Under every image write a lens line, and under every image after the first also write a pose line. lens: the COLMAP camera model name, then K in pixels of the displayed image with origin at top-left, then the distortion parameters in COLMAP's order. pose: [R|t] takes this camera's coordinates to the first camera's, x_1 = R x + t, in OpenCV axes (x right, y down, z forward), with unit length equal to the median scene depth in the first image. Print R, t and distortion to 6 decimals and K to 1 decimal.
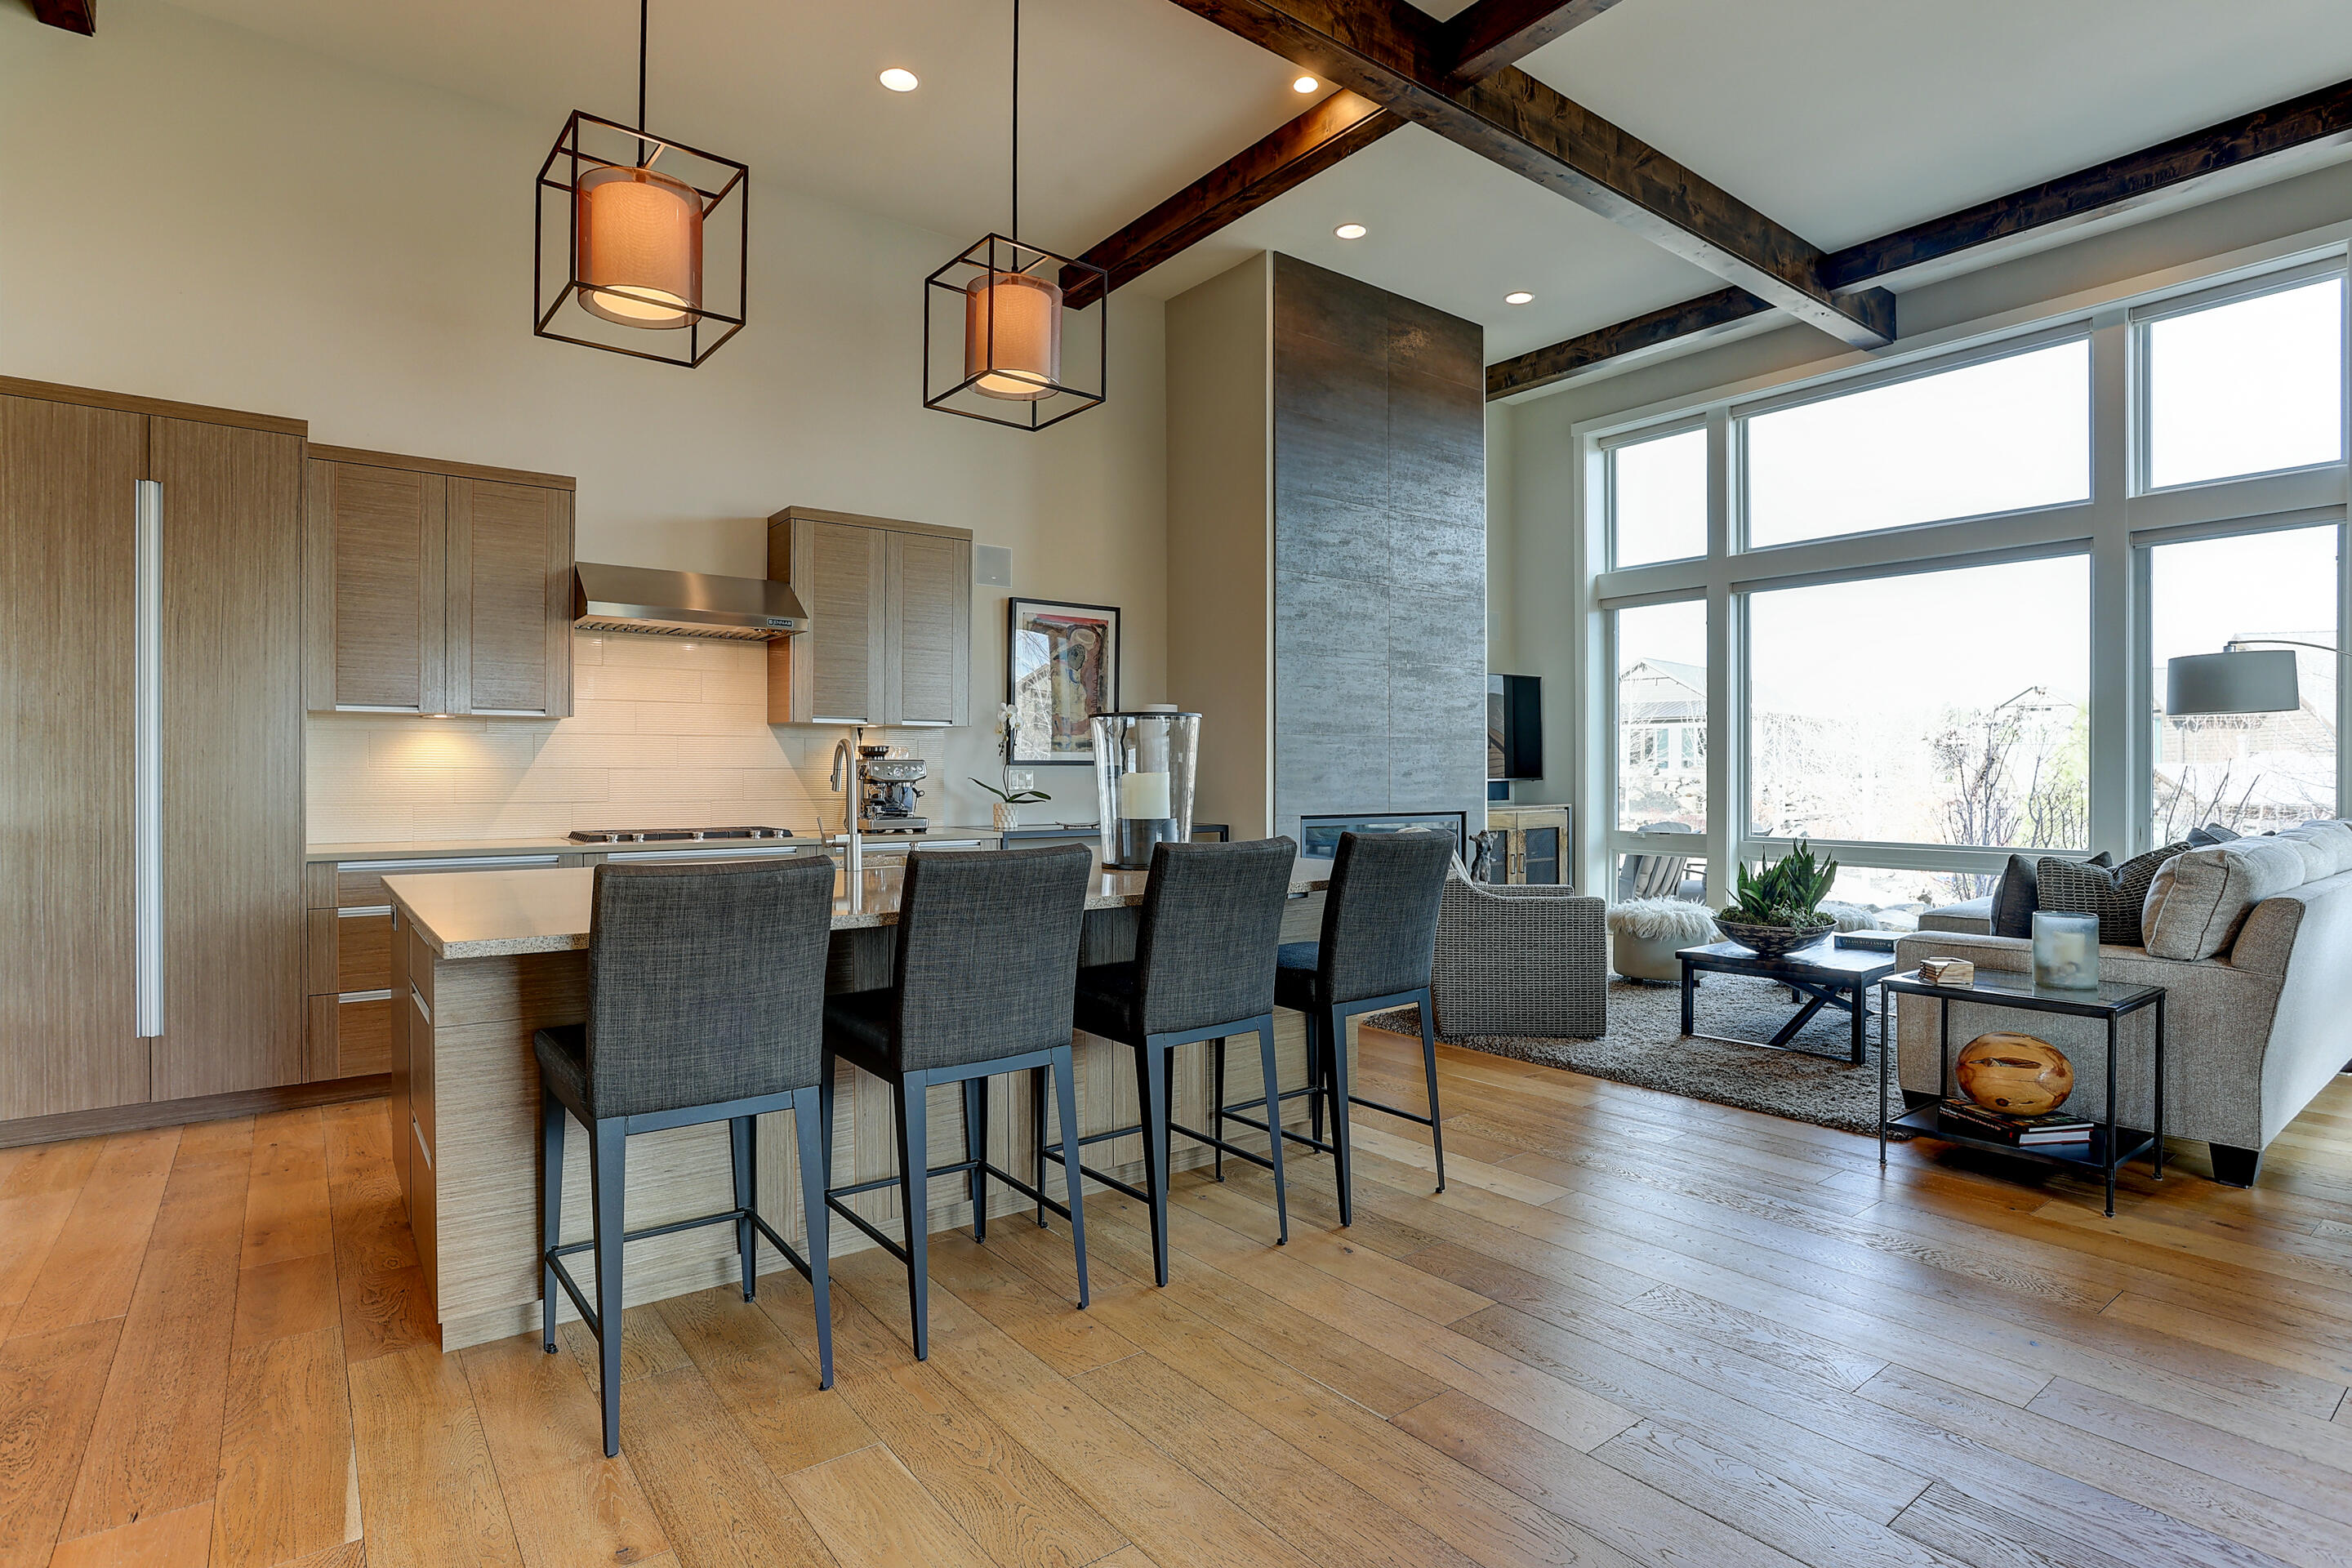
lens RADIAL K [[1206.7, 0, 1207.0], [0, 1206.7, 769.2], [0, 0, 1]] dist [-0.070604, 0.041339]
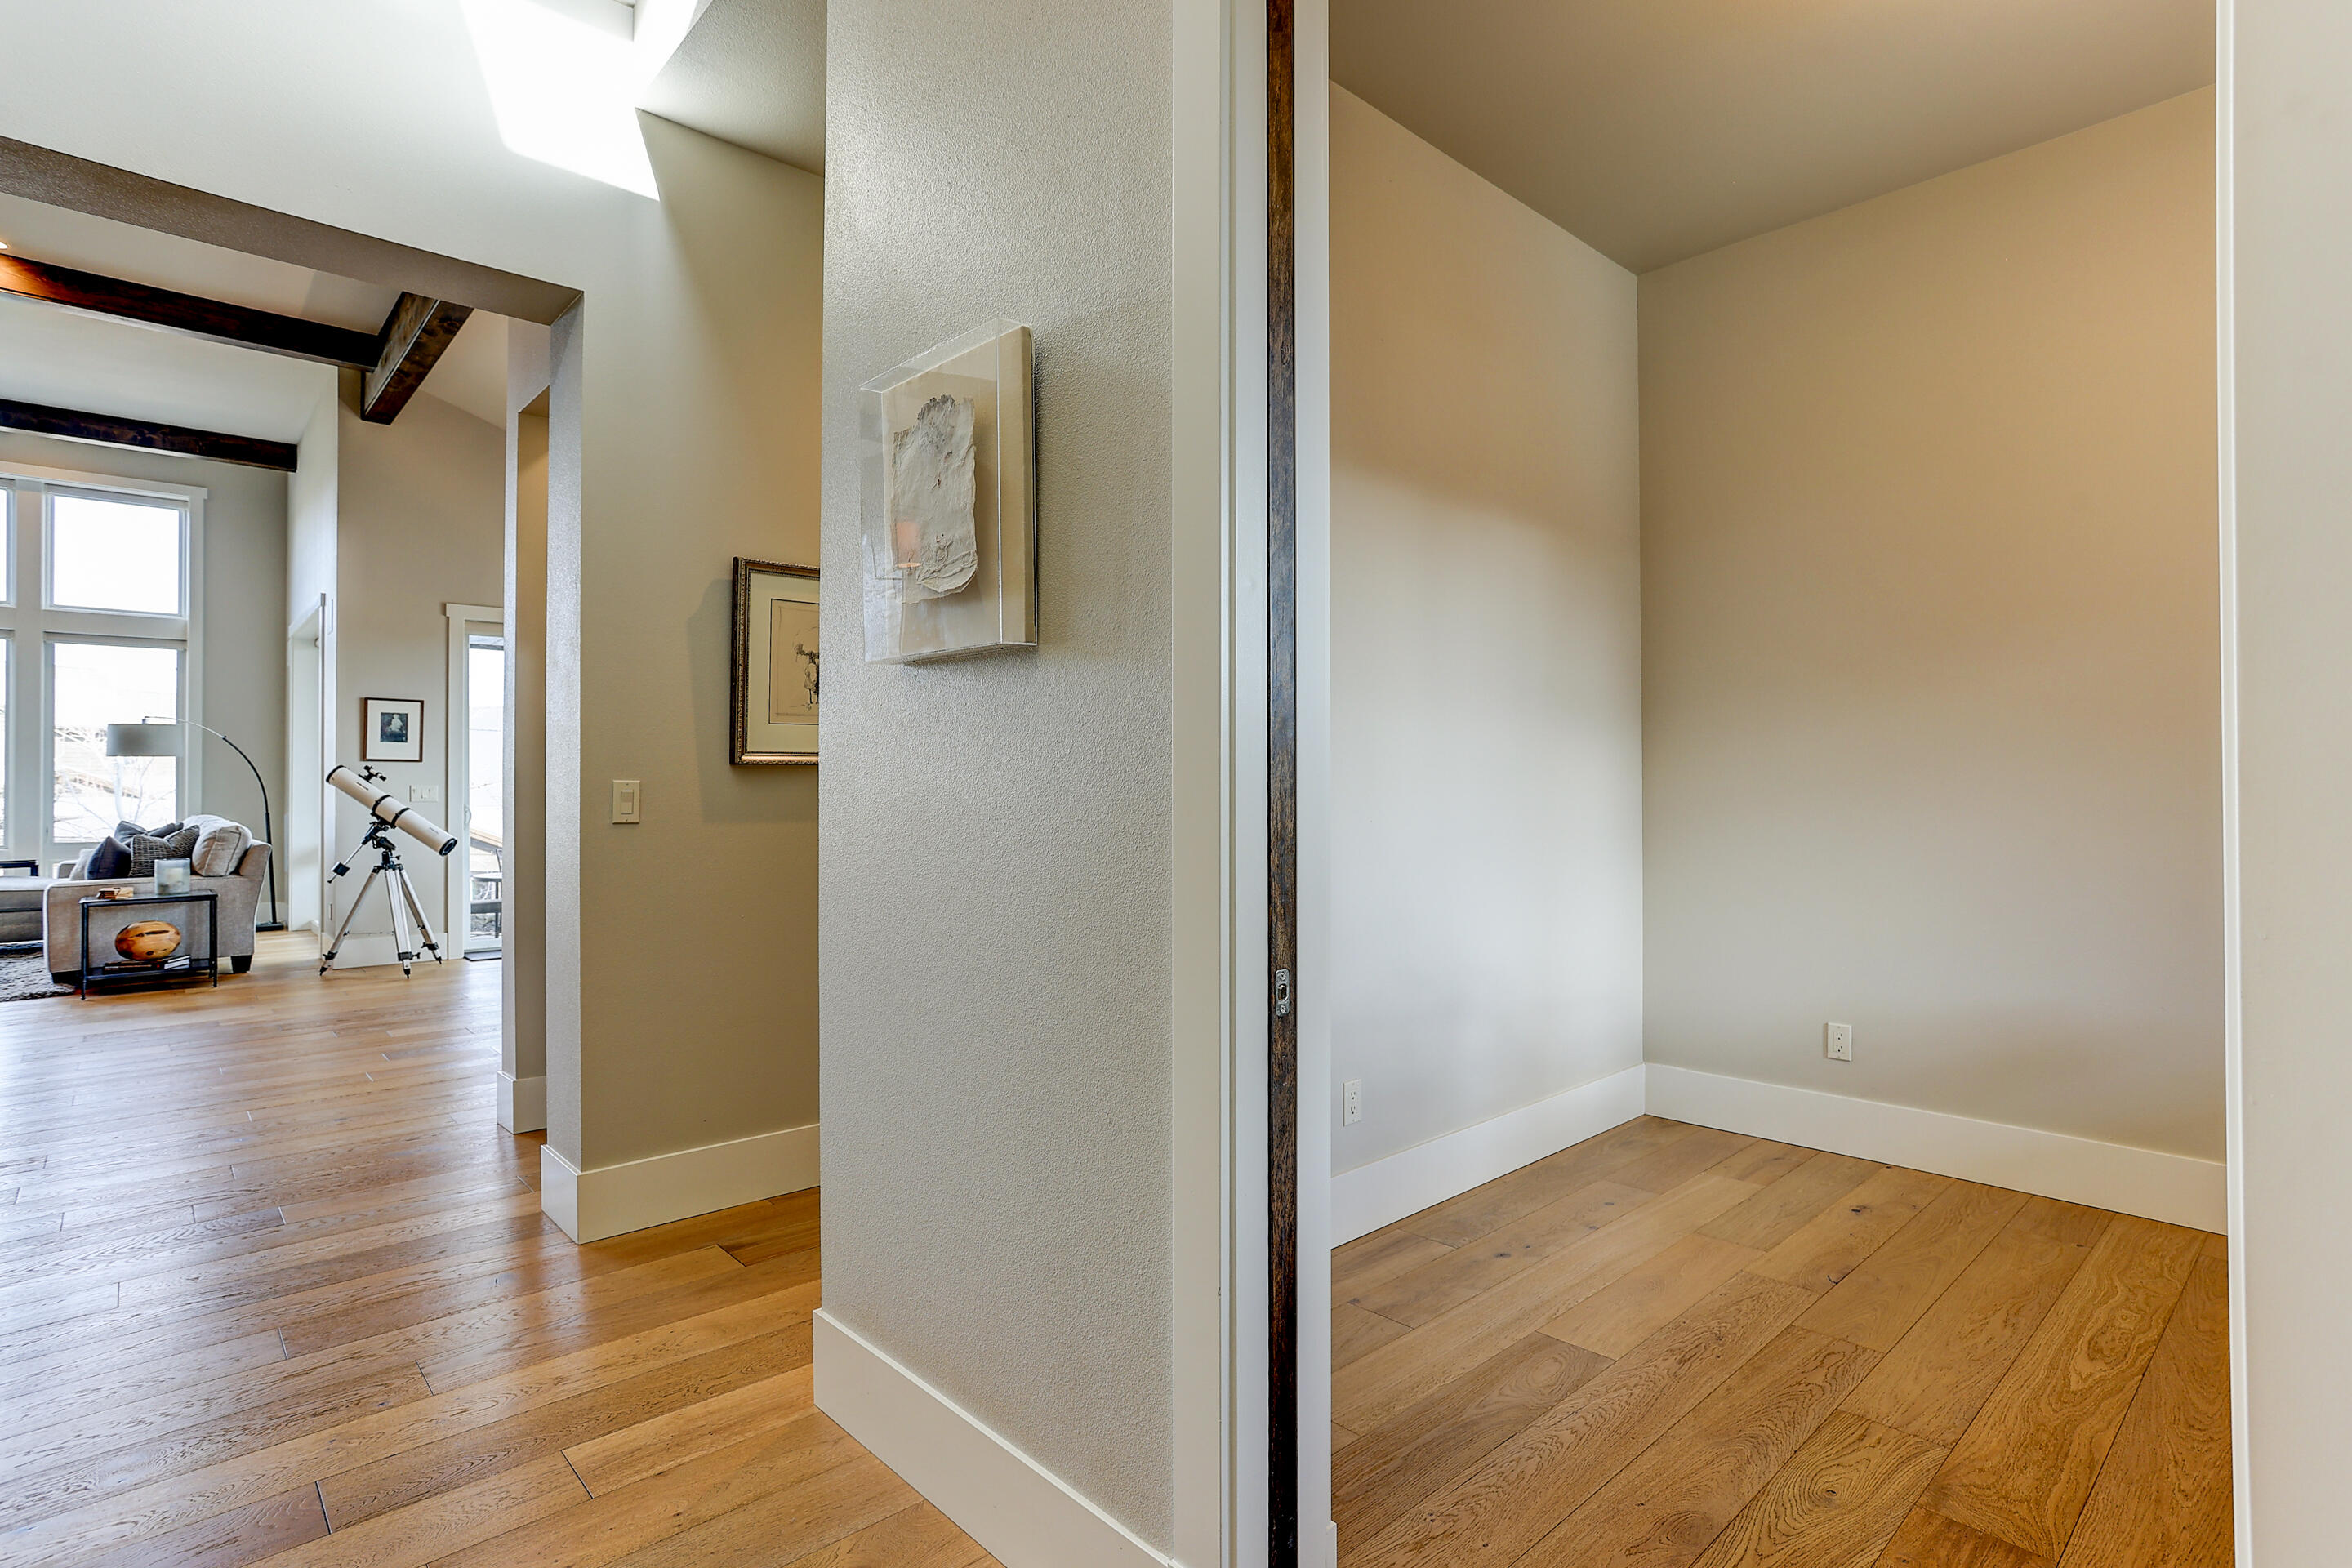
lens RADIAL K [[1148.4, 0, 1181.9], [0, 1148.4, 773.9], [0, 0, 1]] dist [-0.048742, 0.026923]
pose [[-0.083656, 0.013910, 0.996398, -1.425619], [-0.000661, 0.999902, -0.014014, -0.001492], [-0.996495, -0.001831, -0.083638, -0.624733]]
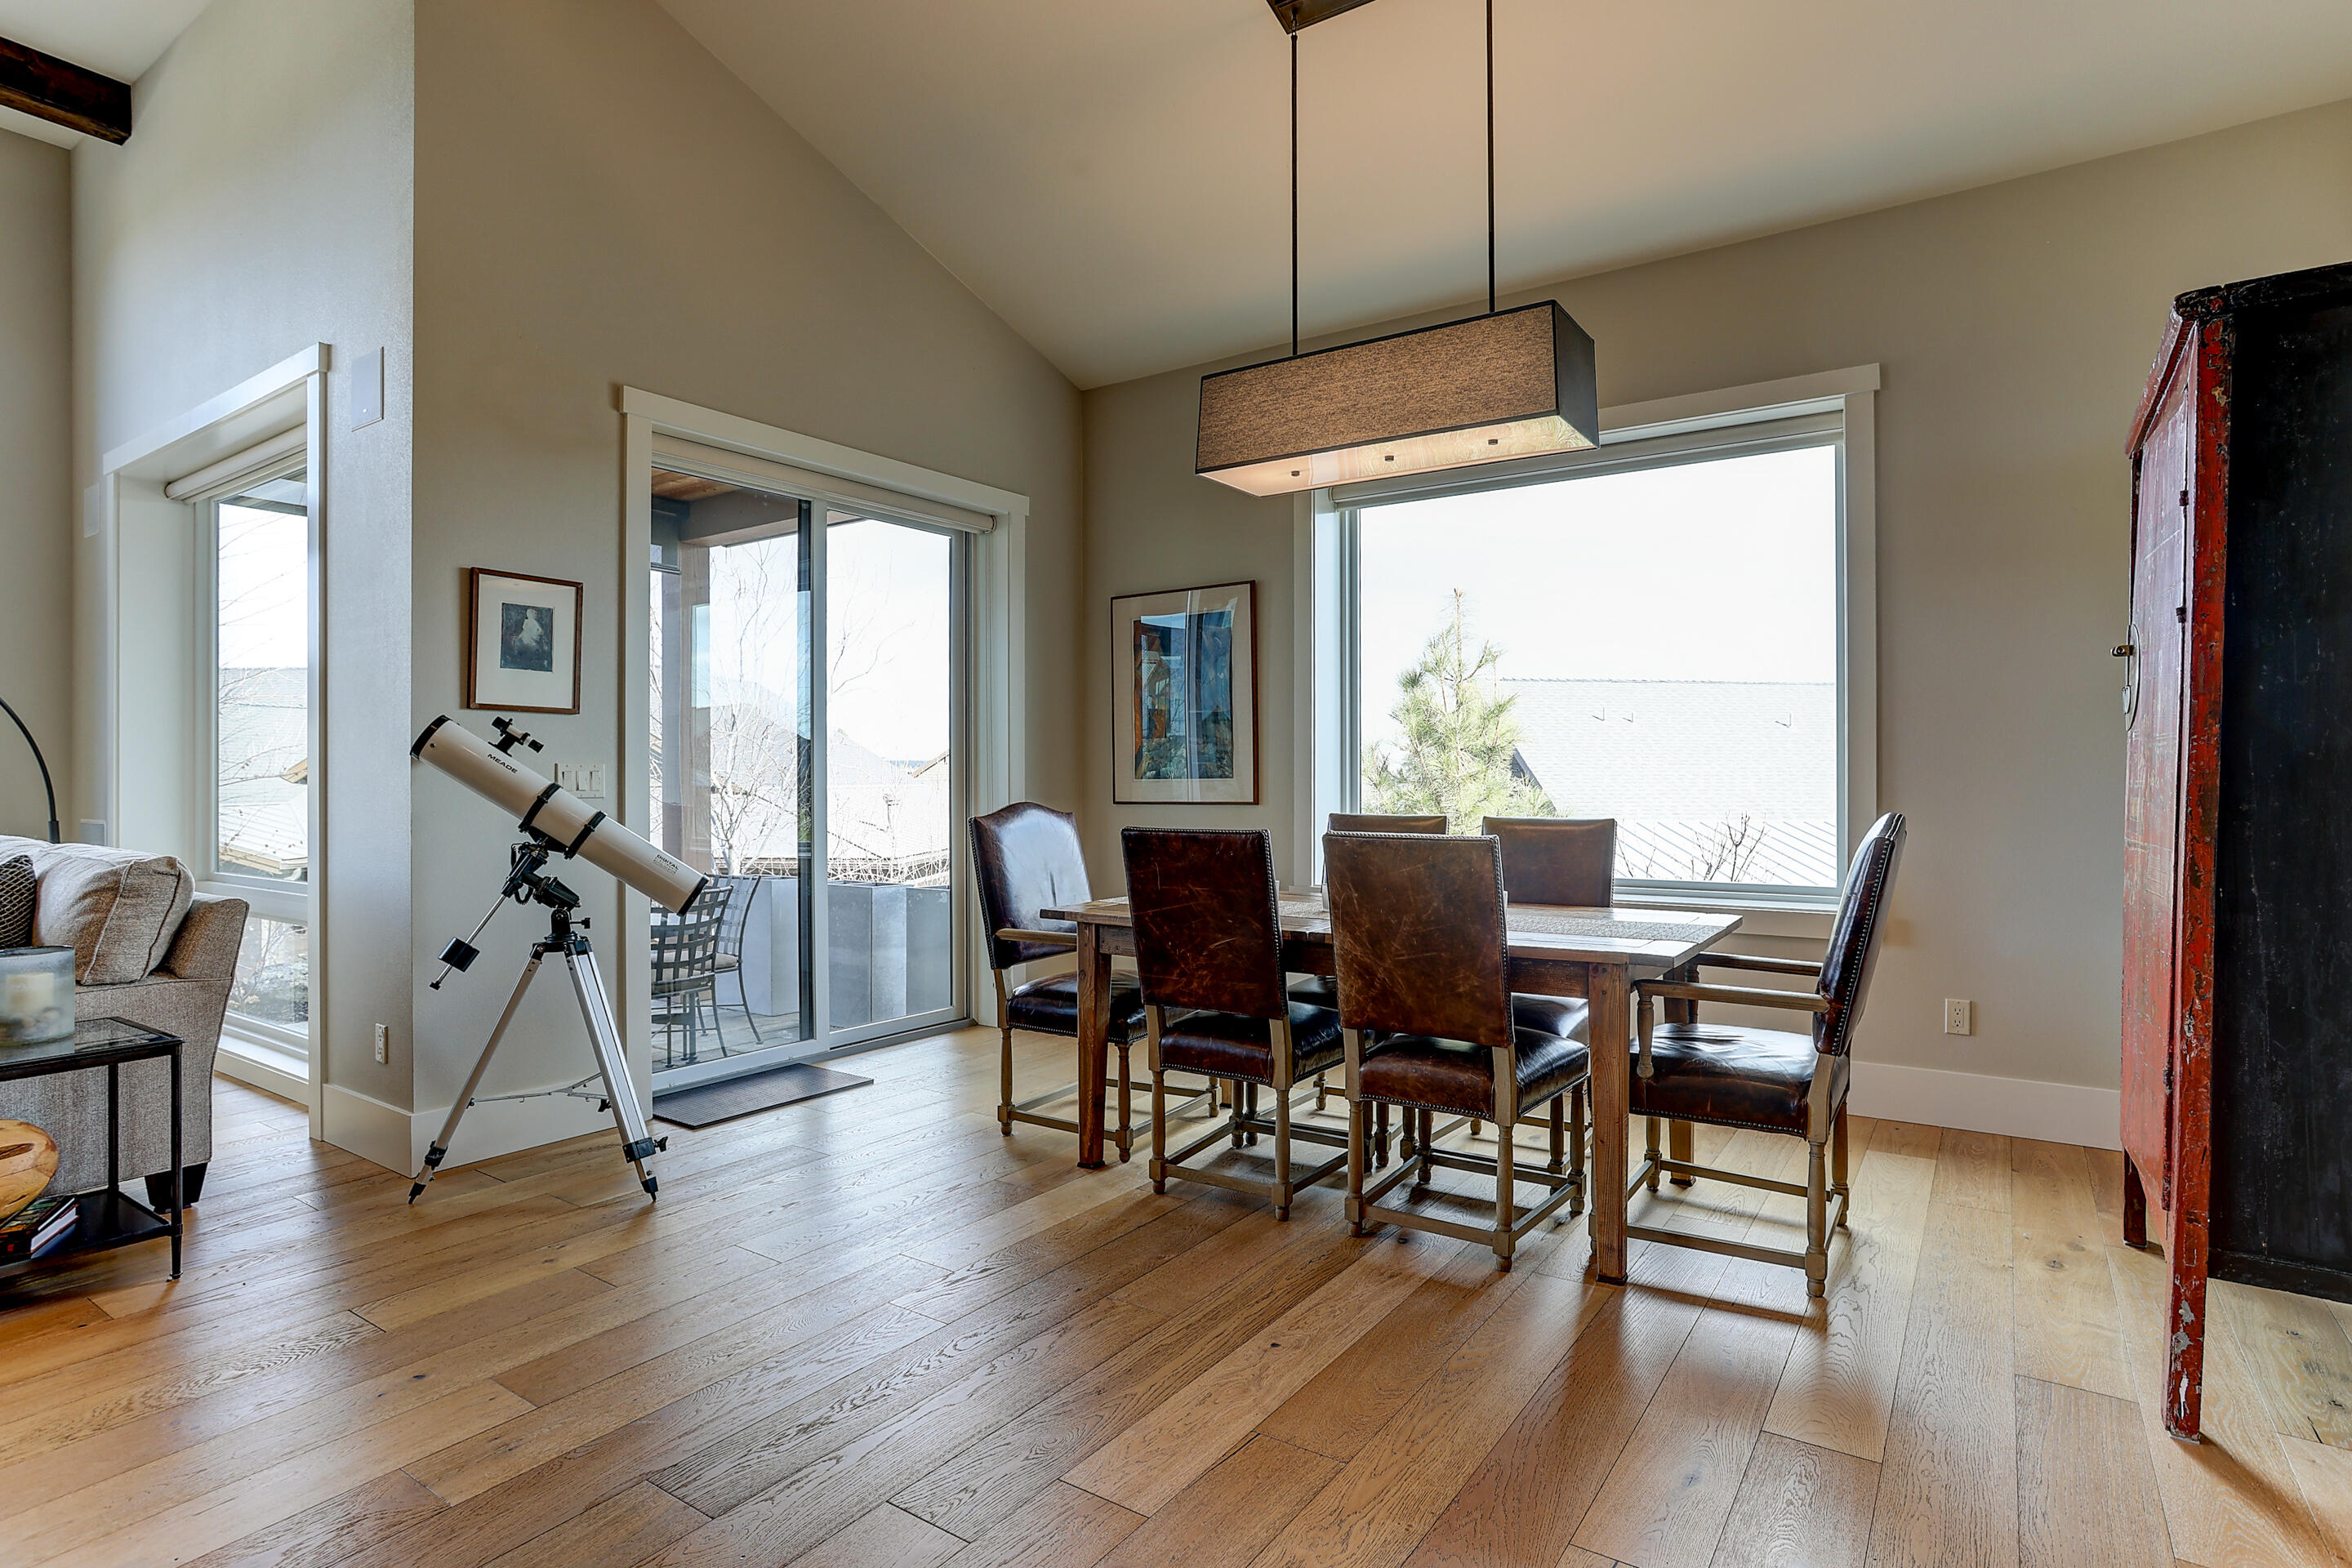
lens RADIAL K [[1148.4, 0, 1181.9], [0, 1148.4, 773.9], [0, 0, 1]] dist [-0.048742, 0.026923]
pose [[-0.306221, 0.002215, 0.951958, -0.242767], [-0.001057, 0.999996, -0.002667, 0.003603], [-0.951960, -0.001823, -0.306217, 0.490673]]
